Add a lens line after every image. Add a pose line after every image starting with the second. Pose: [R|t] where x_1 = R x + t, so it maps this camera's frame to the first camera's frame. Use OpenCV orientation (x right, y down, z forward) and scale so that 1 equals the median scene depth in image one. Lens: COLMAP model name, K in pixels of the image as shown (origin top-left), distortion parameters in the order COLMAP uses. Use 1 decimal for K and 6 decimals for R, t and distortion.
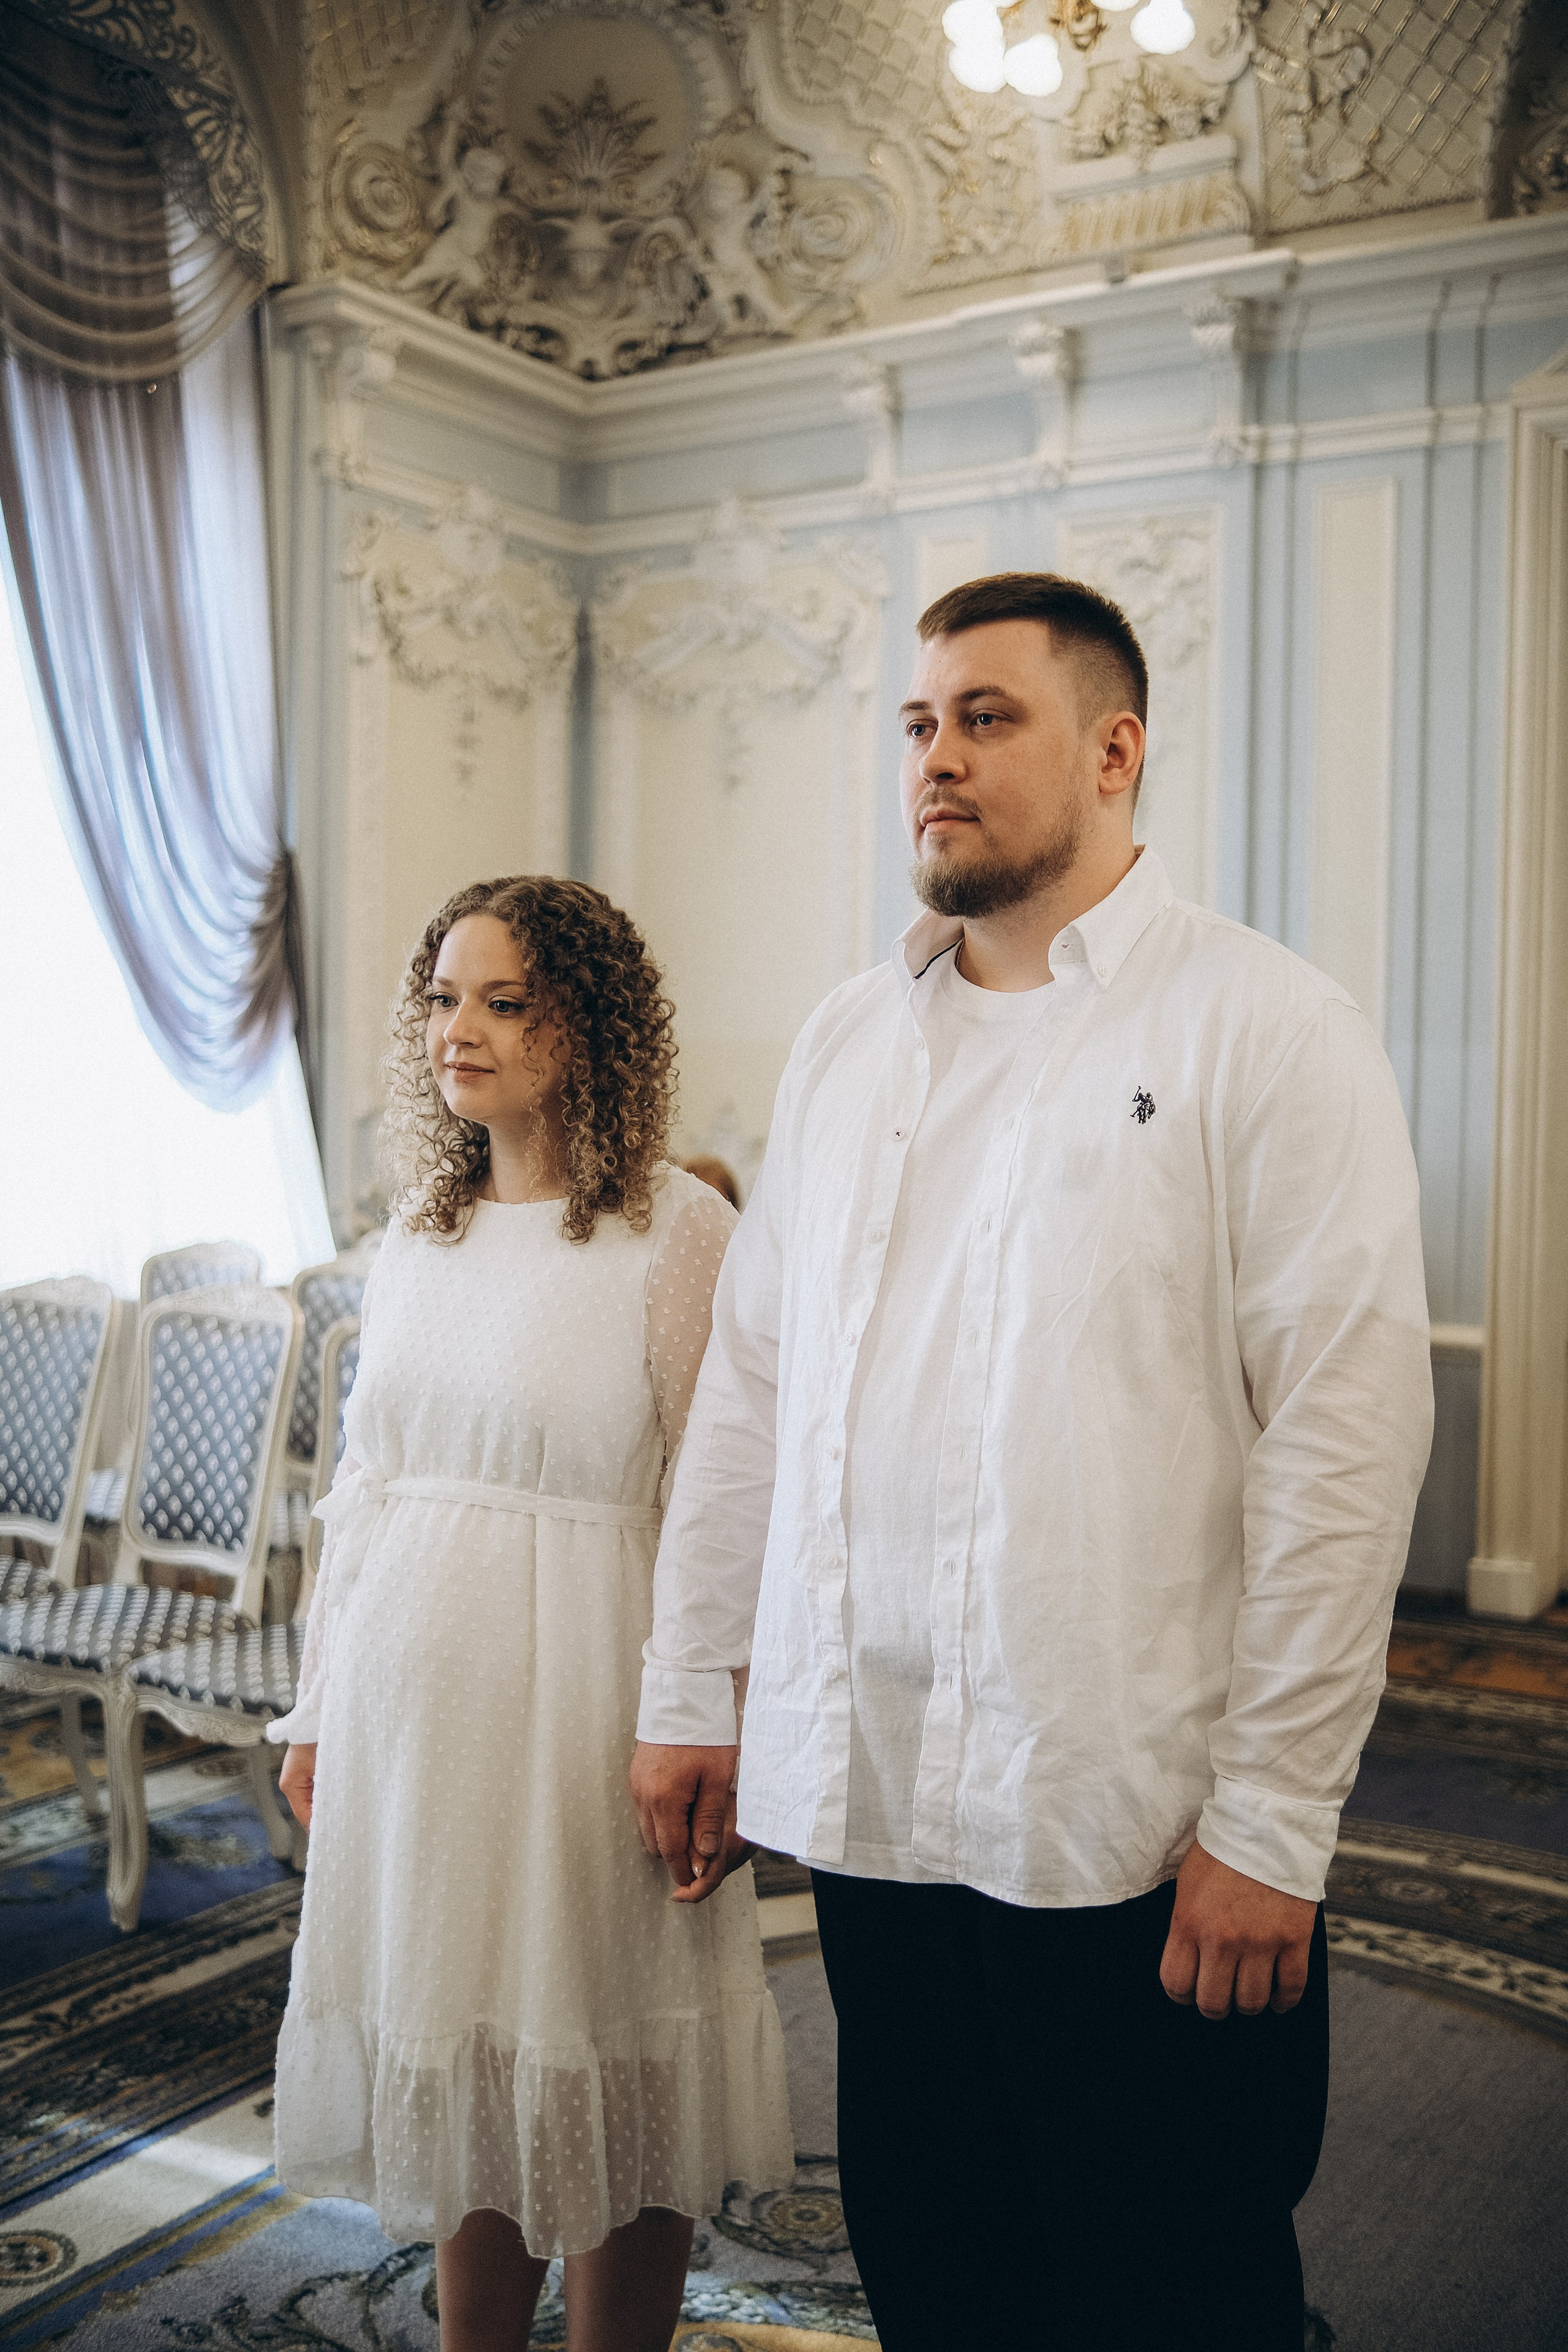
lens RADIAL K [[2369.0, 0, 755.3], [0, 2369.0, 1171.4], [0, 0, 1]] dist [-0.133891, 0.225964]
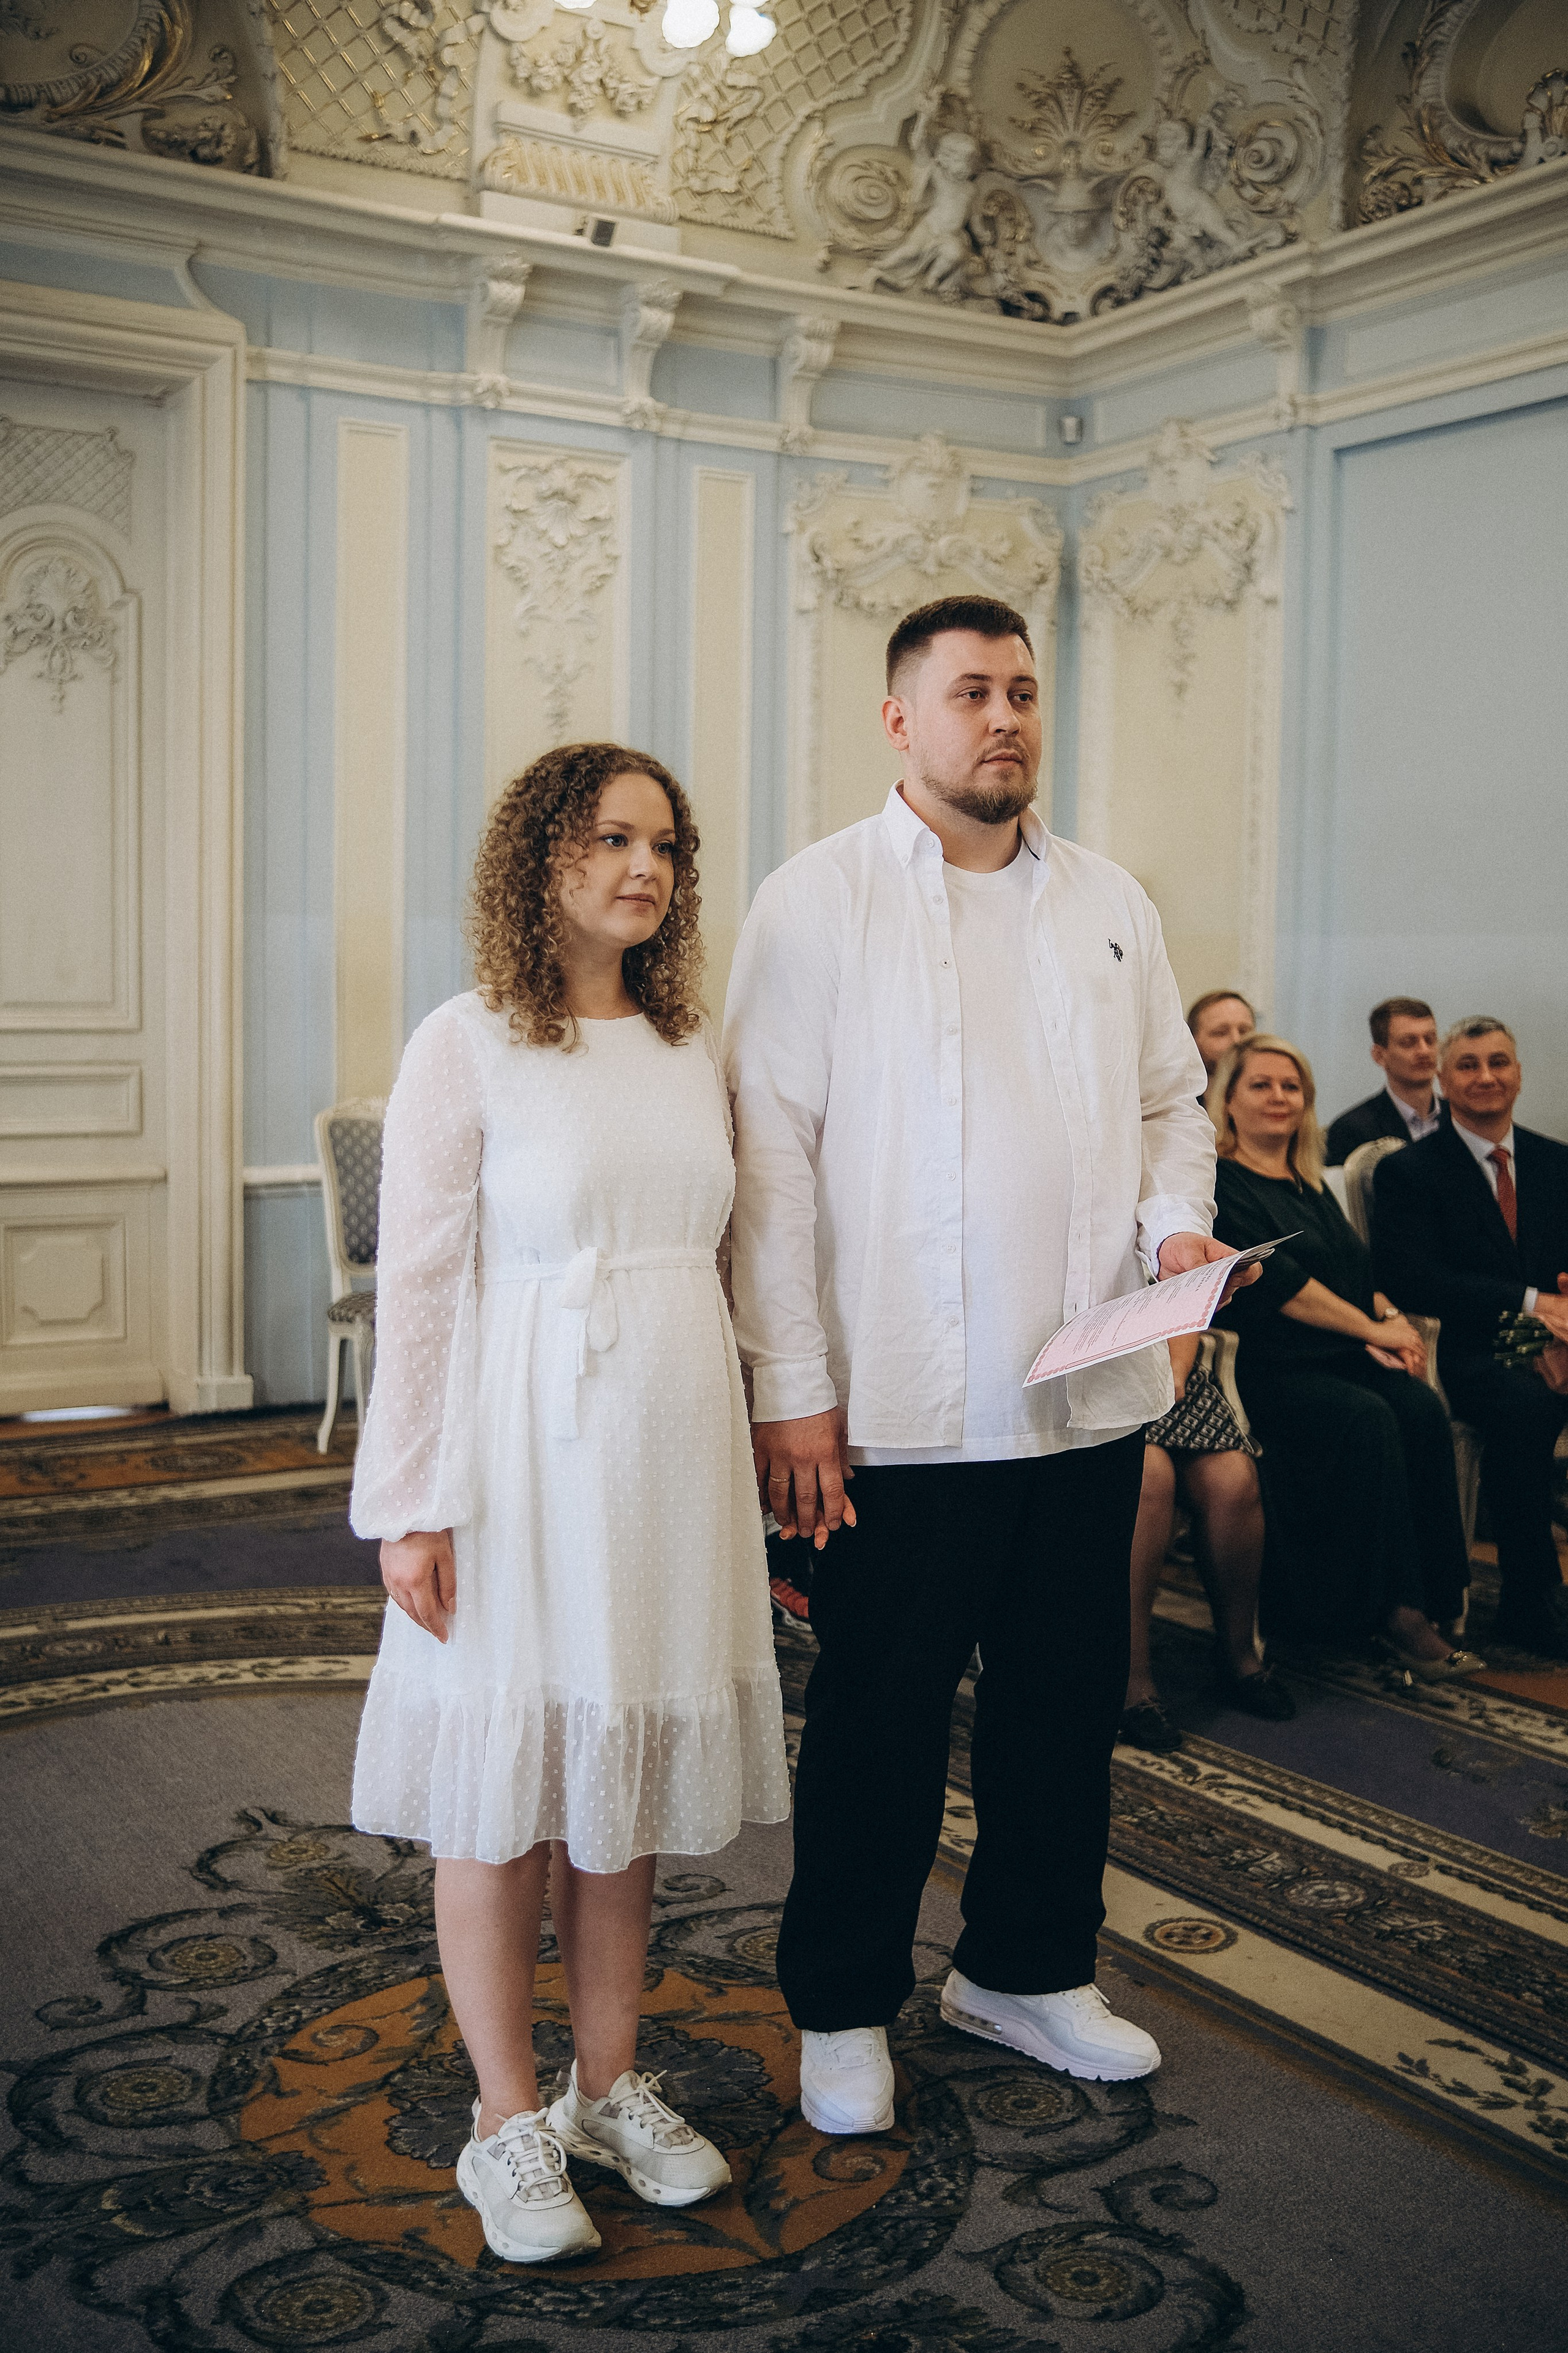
lens RADIAL K [[2437.7, 0, 780.4], [0, 2437.7, 1175.1], [0, 0, 1]] dist [-0.149763, 0.259789]
pose [[0.424363, -0.078391, 0.902093, -0.397404], [0.024880, 0.996879, 0.074924, -0.000369], [-0.905150, -0.009351, 0.424989, 0.124791]]
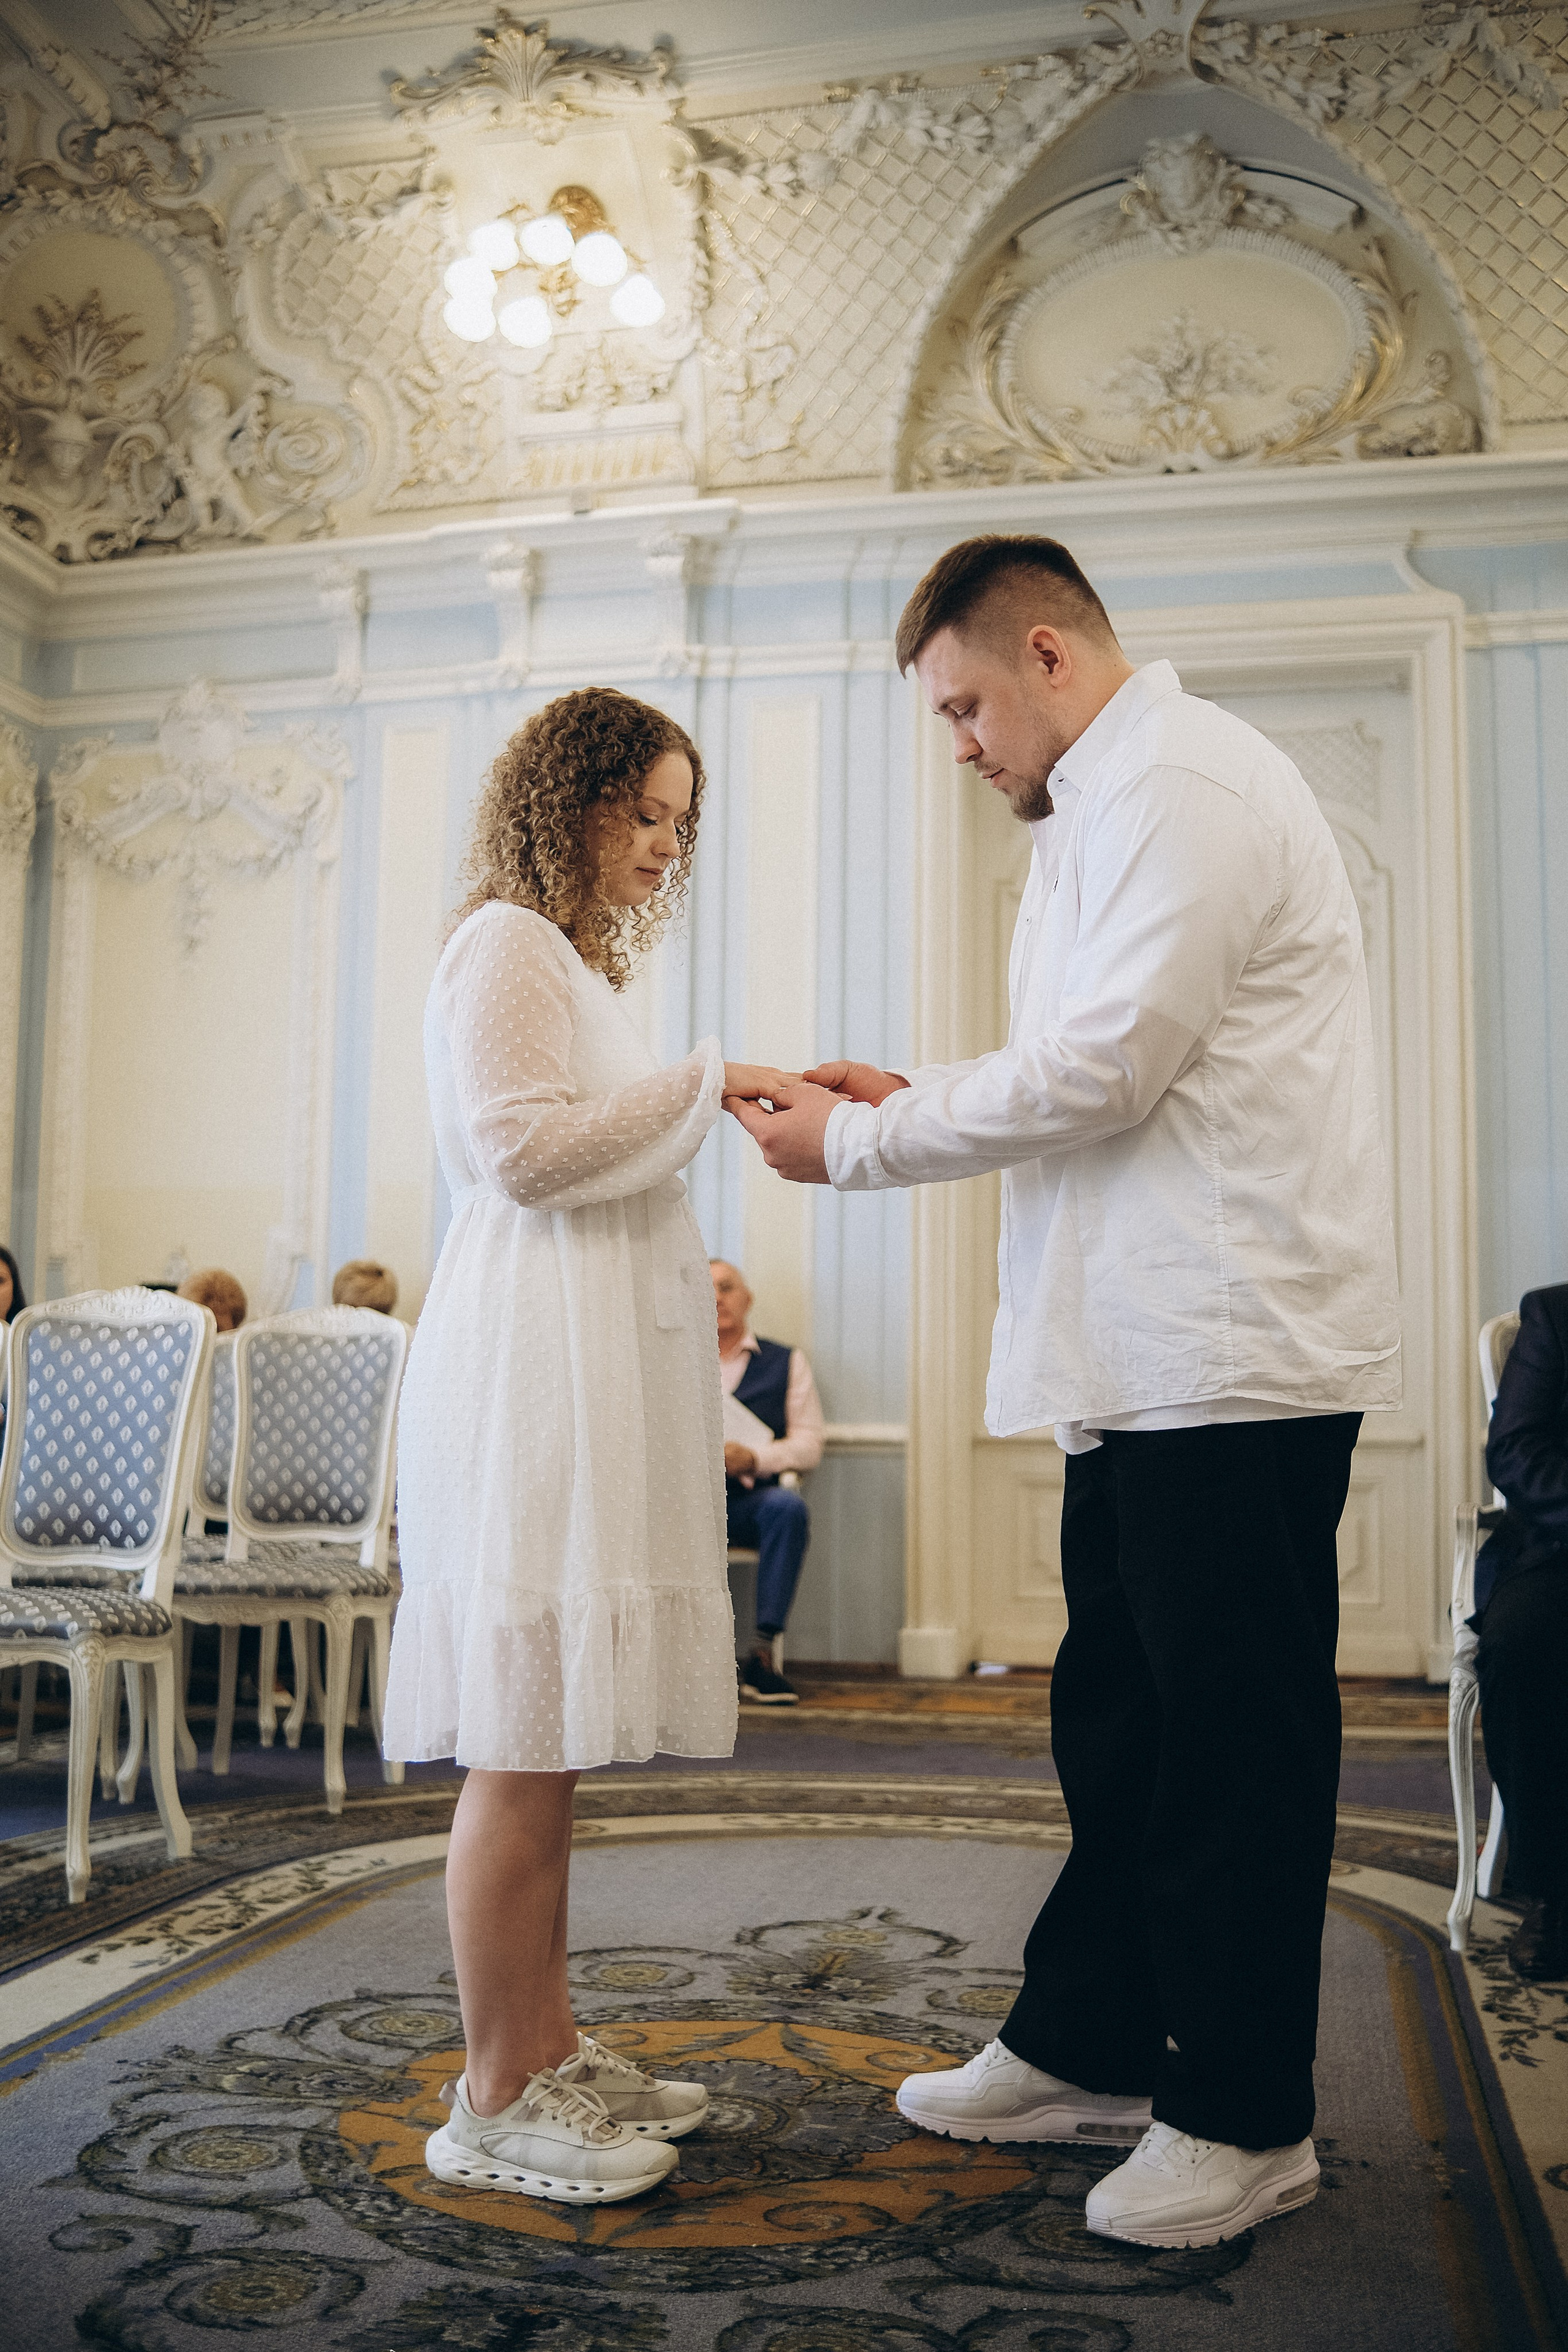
lens RADIAL K [[2379.5, 0, 754.9], [0, 2379.5, 1174.2], [0, 0, 1]] dist [-0.137756, 0.232731]
pose [[0.942583, 0.028892, 0.332720, -0.145907], [0.016581, 0.990974, -0.133026, 0.098995], [-0.333560, 0.130905, 0.933596, -0.067923]]
